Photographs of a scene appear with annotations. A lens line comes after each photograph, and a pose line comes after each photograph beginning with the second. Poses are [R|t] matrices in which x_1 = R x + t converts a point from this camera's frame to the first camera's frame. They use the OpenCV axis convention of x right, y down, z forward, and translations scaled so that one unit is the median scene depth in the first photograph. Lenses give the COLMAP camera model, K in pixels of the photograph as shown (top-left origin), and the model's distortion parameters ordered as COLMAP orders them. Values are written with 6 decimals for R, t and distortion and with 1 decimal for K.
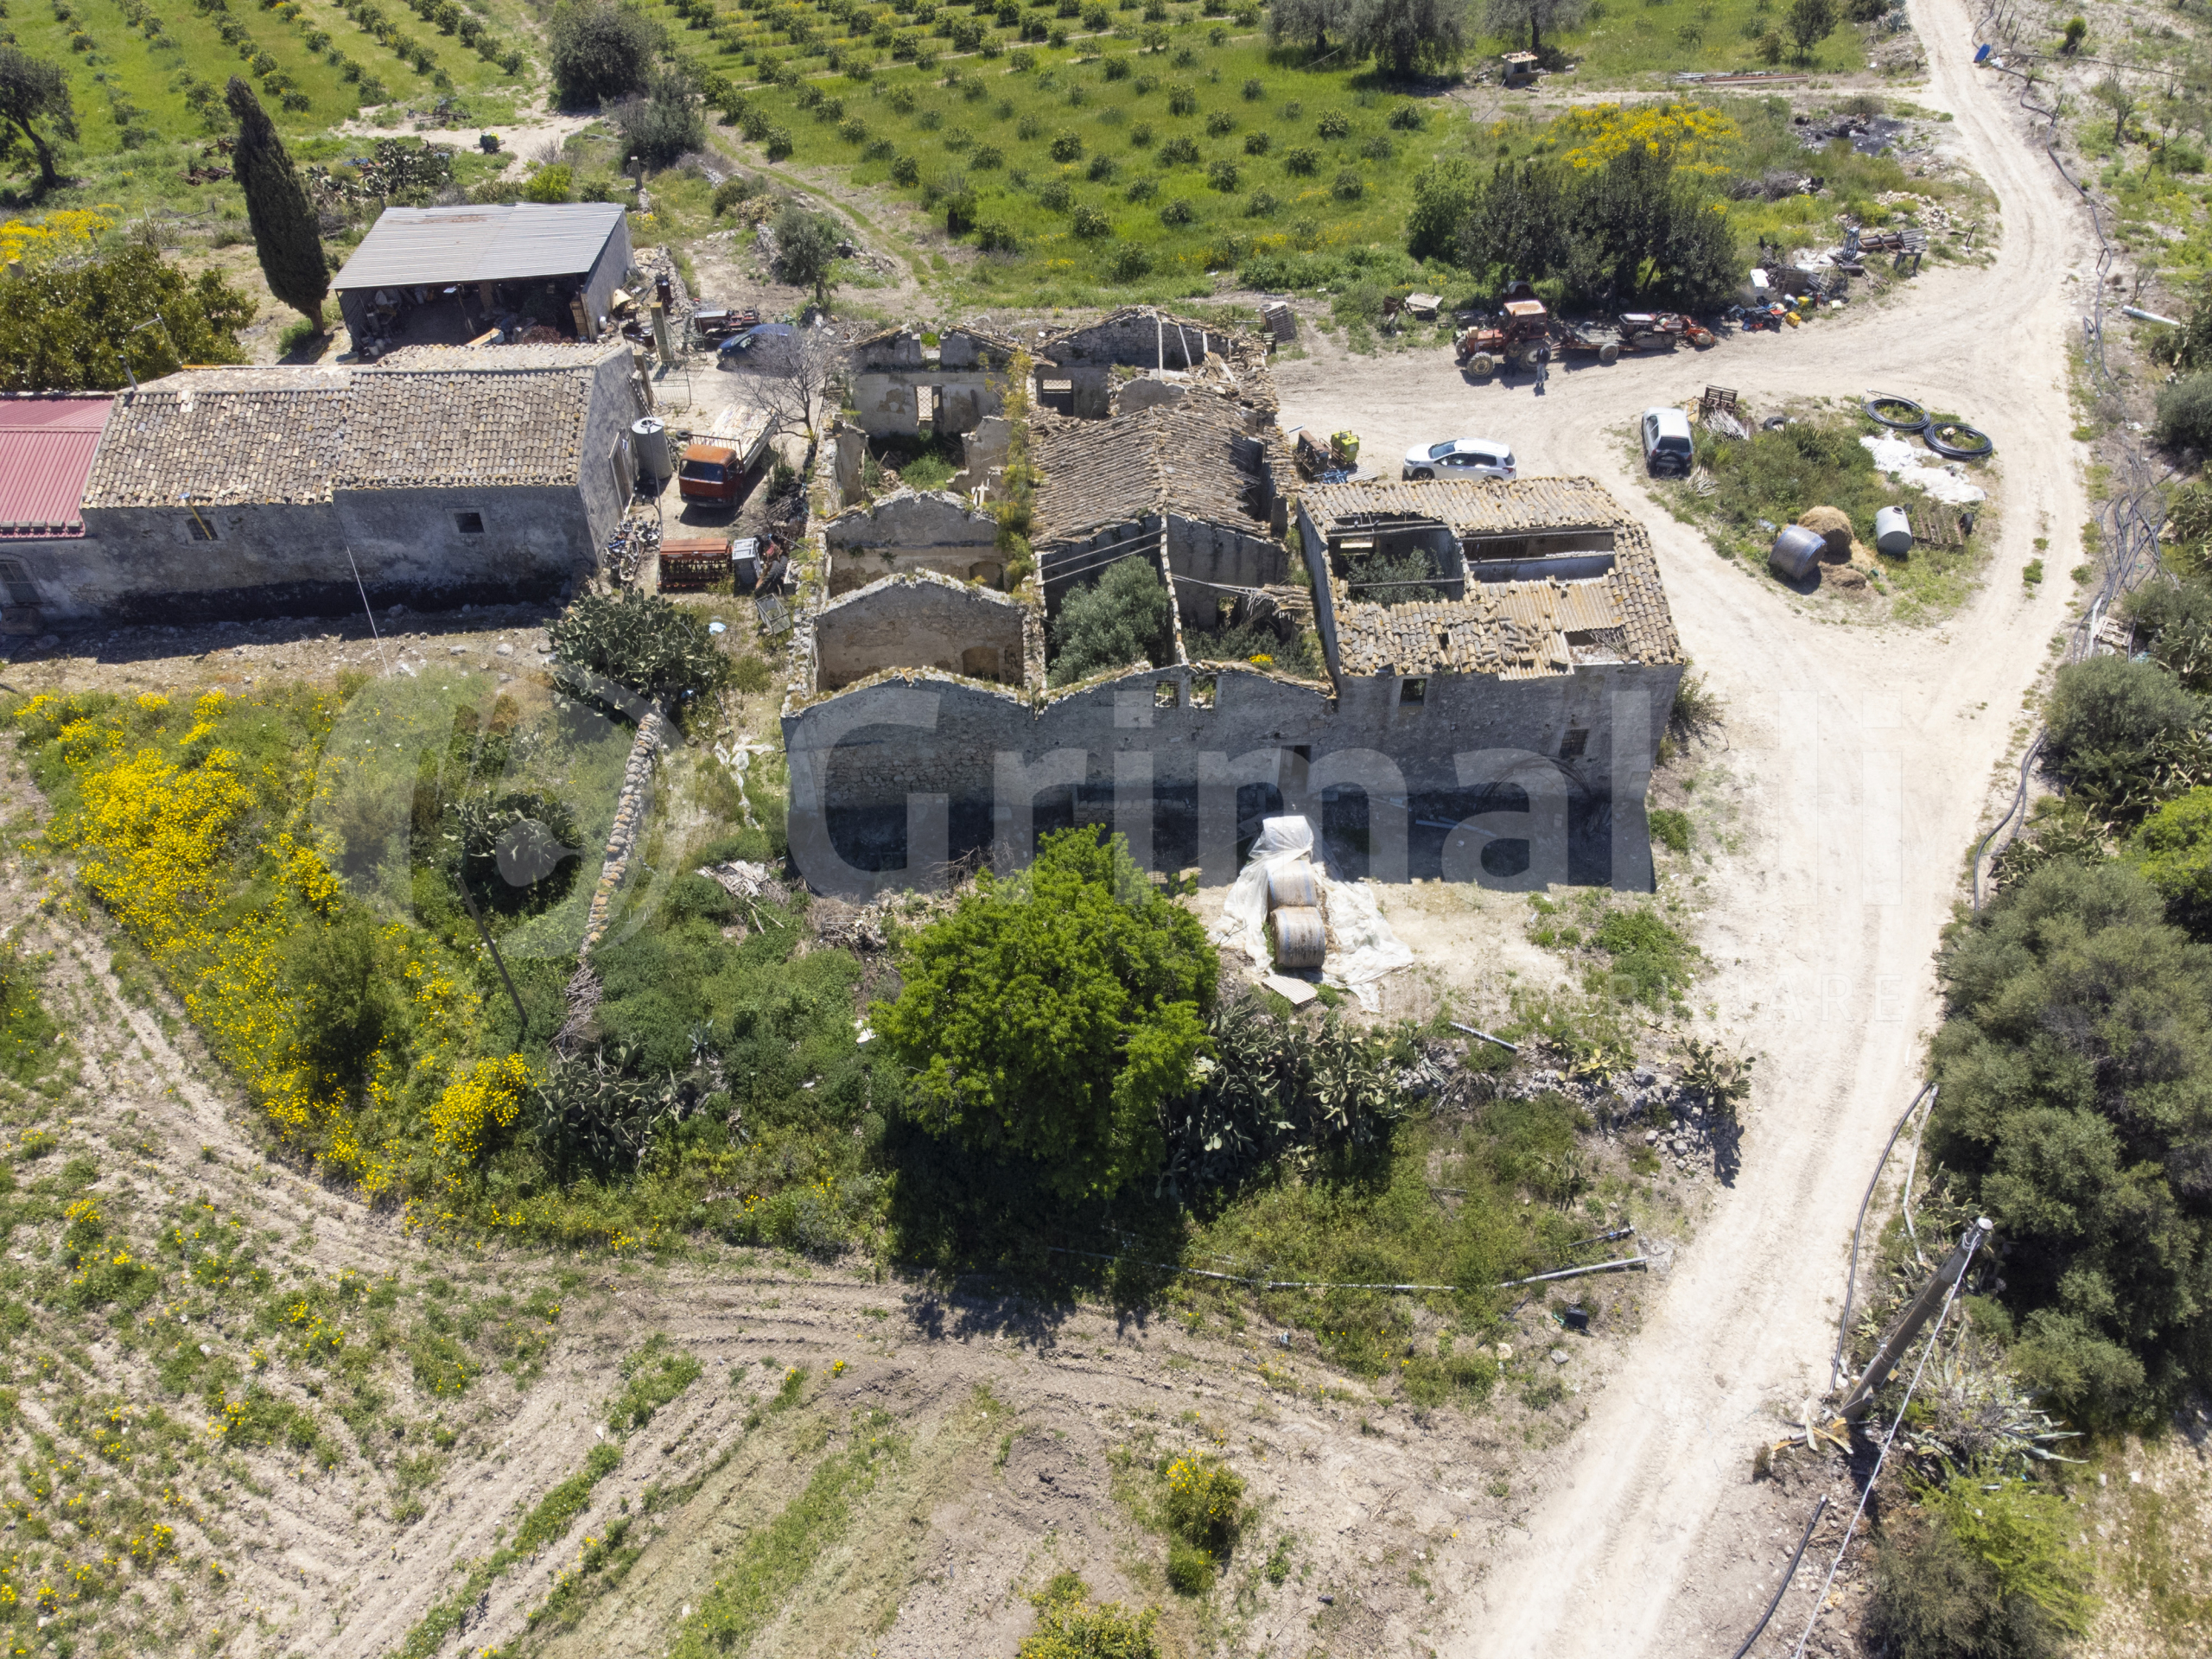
lens RADIAL K [[1654.0, 0, 1104.7], [0, 1654.0, 804.2], [0, 0, 1]] dist [0.017456, -0.000101]
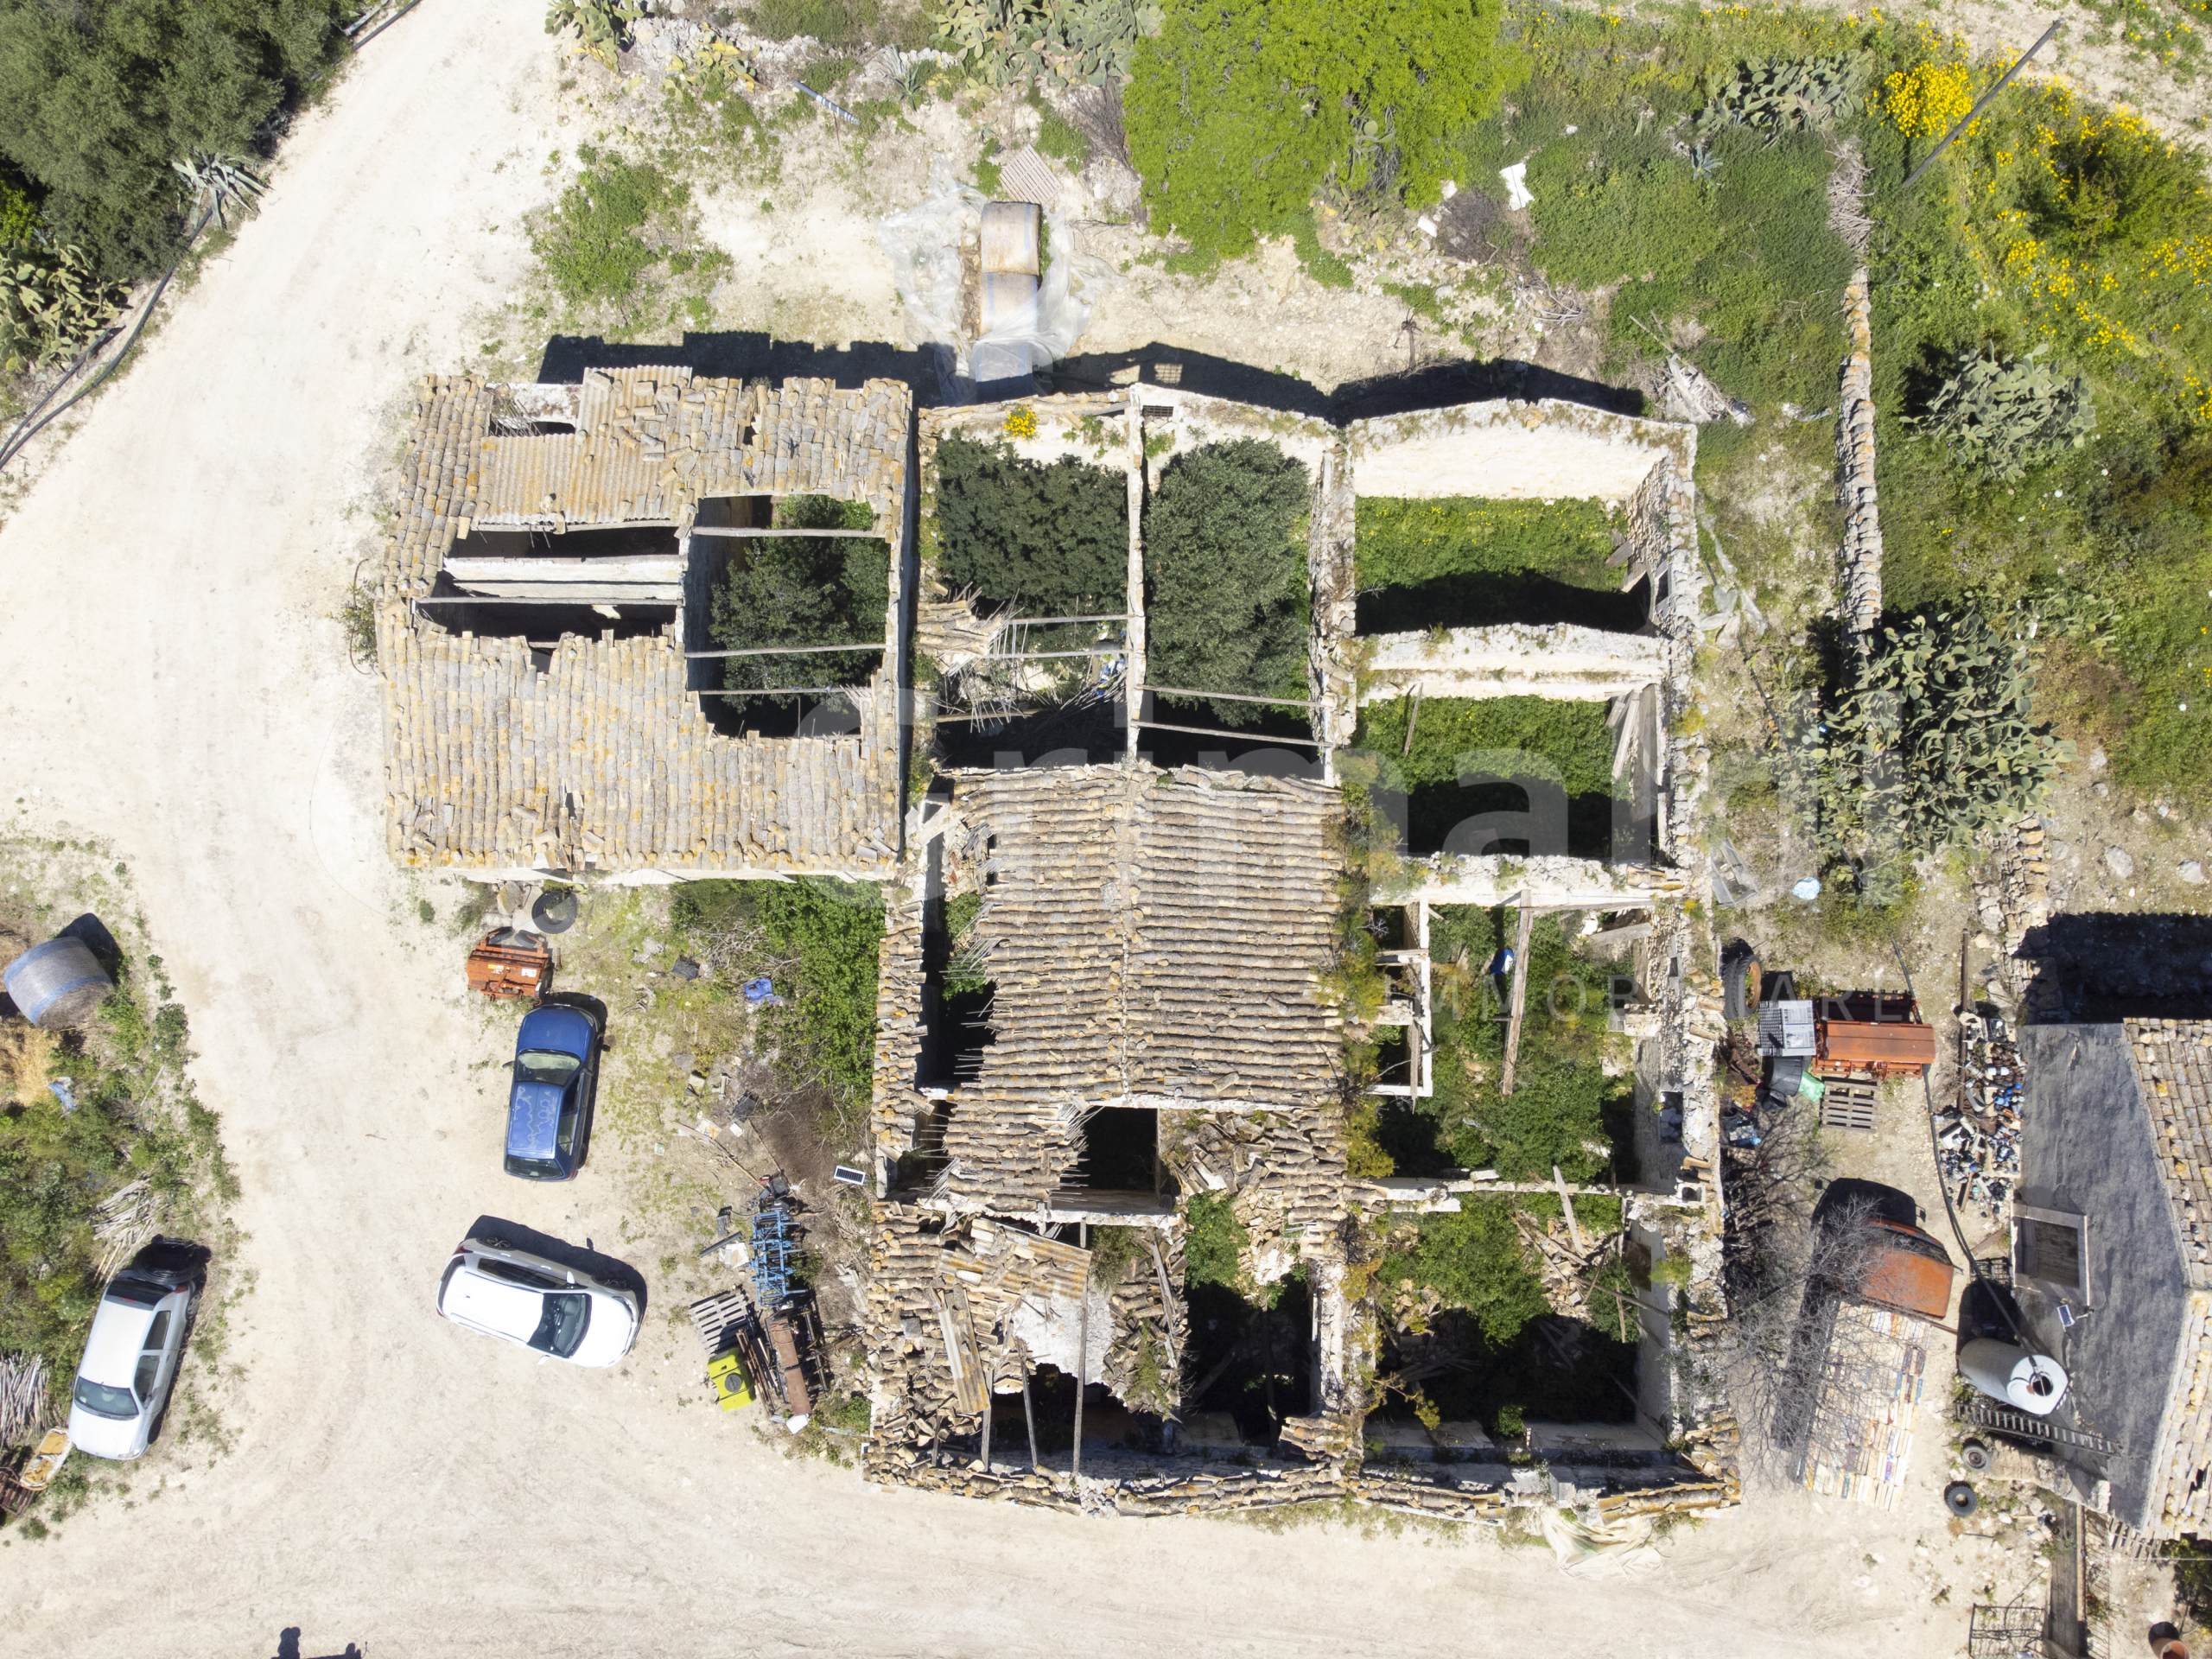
lens RADIAL K [[1654.0, 0, 1097.0], [0, 1654.0, 816.9], [0, 0, 1]] dist [0.017456, -0.000101]
pose [[-0.997784, -0.066117, 0.007448, 0.051663], [0.044875, -0.586078, 0.809011, -0.814815], [-0.049124, 0.807552, 0.587747, 0.789201]]
